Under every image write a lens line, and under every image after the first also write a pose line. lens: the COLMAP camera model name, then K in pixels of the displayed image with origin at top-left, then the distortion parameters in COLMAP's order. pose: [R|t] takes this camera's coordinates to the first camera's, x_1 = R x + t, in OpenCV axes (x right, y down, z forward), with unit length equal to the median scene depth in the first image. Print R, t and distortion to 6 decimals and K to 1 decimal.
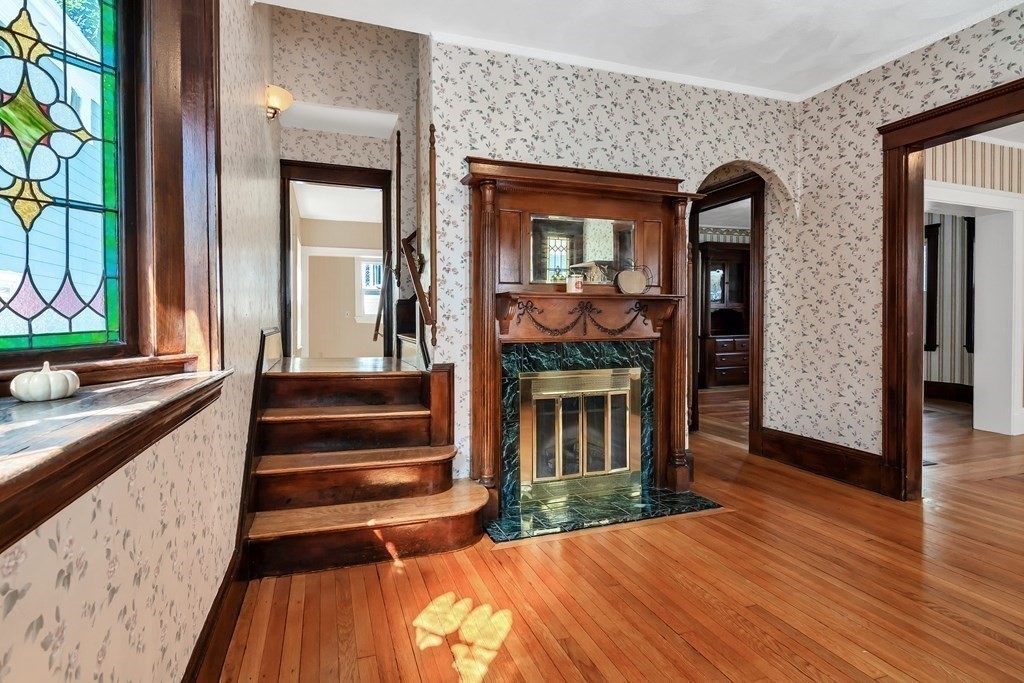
lens RADIAL K [[503.1, 0, 497.3], [0, 503.1, 327.4], [0, 0, 1]] dist [0.018976, -0.000726]
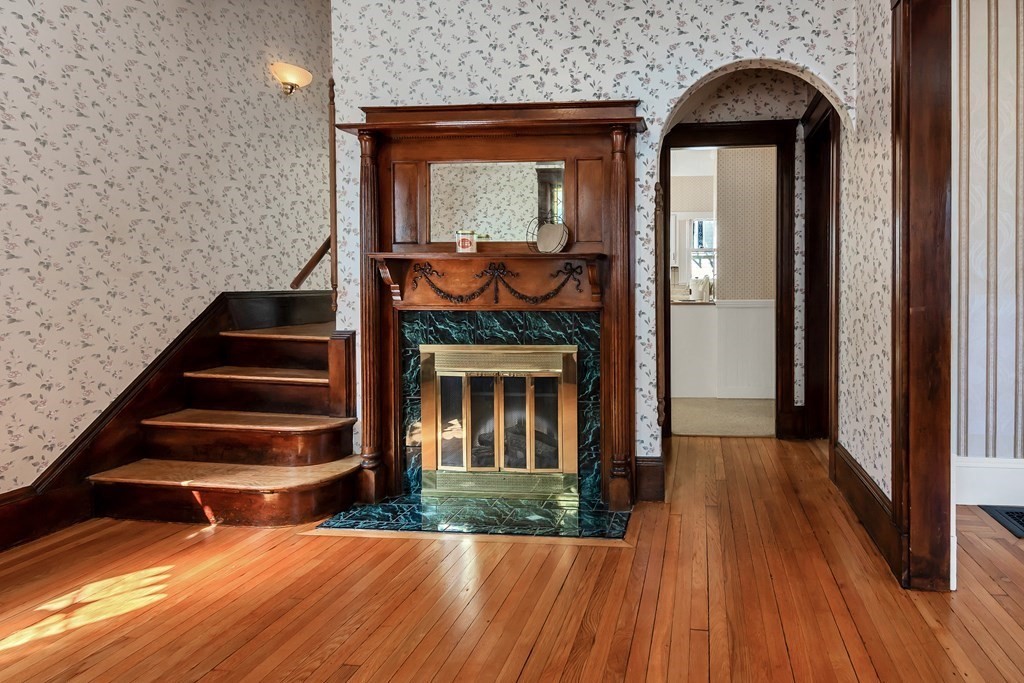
lens RADIAL K [[541.2, 0, 554.7], [0, 541.2, 294.6], [0, 0, 1]] dist [0.011247, -0.004899]
pose [[0.910977, 0.012050, -0.412281, 0.632535], [-0.008911, 0.999915, 0.009535, -0.008247], [0.412361, -0.005012, 0.911007, 0.223076]]
